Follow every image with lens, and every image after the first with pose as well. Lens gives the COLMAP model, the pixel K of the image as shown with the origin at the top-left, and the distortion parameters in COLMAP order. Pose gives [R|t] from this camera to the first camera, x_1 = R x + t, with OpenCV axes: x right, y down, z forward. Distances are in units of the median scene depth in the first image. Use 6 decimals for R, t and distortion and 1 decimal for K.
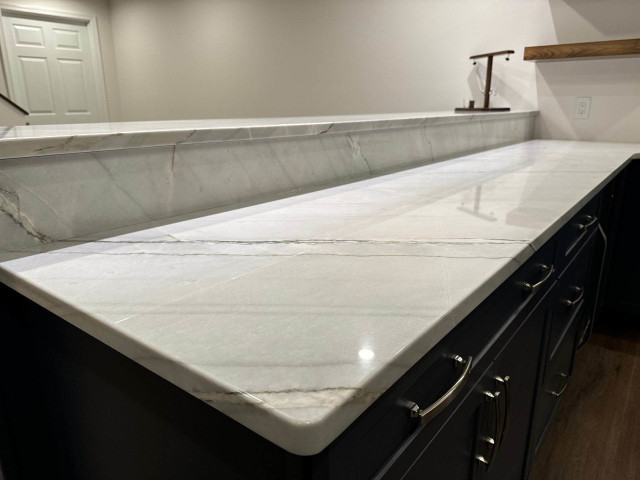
lens RADIAL K [[448.7, 0, 321.9], [0, 448.7, 241.0], [0, 0, 1]] dist [0.068568, -0.089088]
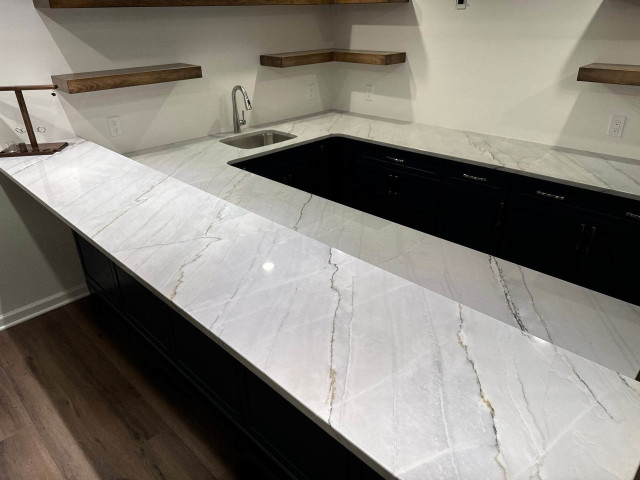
lens RADIAL K [[448.7, 0, 320.7], [0, 448.7, 235.3], [0, 0, 1]] dist [0.068568, -0.089088]
pose [[0.118142, -0.441674, 0.889363, -0.824111], [0.300884, 0.869453, 0.391817, -0.621870], [-0.946315, 0.221305, 0.235611, 0.603733]]
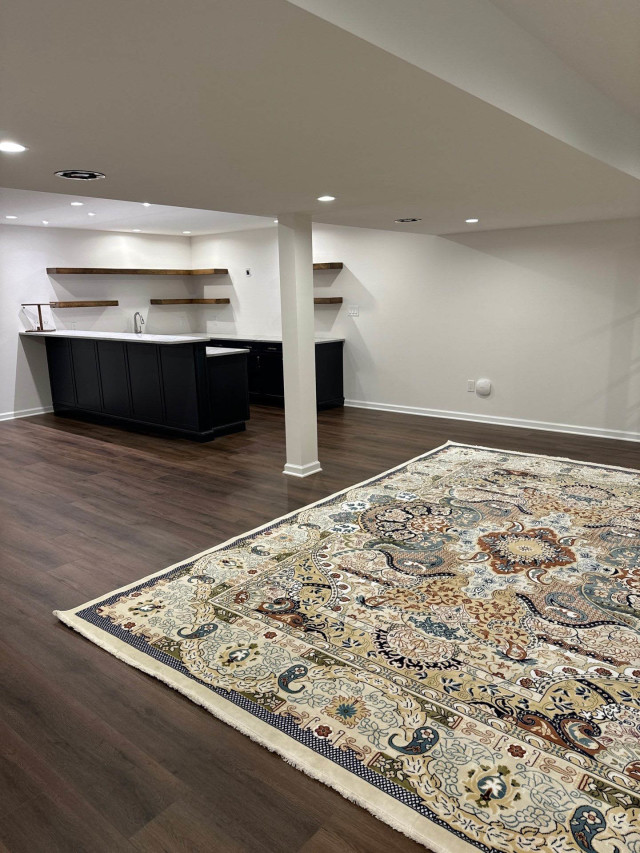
lens RADIAL K [[598.1, 0, 324.7], [0, 598.1, 425.6], [0, 0, 1]] dist [0.068568, -0.089088]
pose [[0.023452, -0.216403, 0.976022, -4.412367], [0.305659, 0.931092, 0.199097, -0.100741], [-0.951852, 0.293661, 0.087982, -0.553391]]
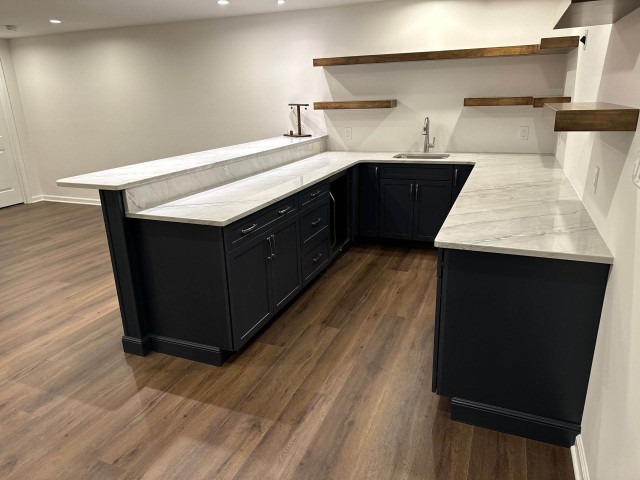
lens RADIAL K [[448.7, 0, 324.0], [0, 448.7, 242.3], [0, 0, 1]] dist [0.068568, -0.089088]
pose [[0.960632, -0.105166, 0.257150, -0.080087], [0.099563, 0.994424, 0.034749, 0.139723], [-0.259370, -0.007779, 0.965747, -1.378781]]
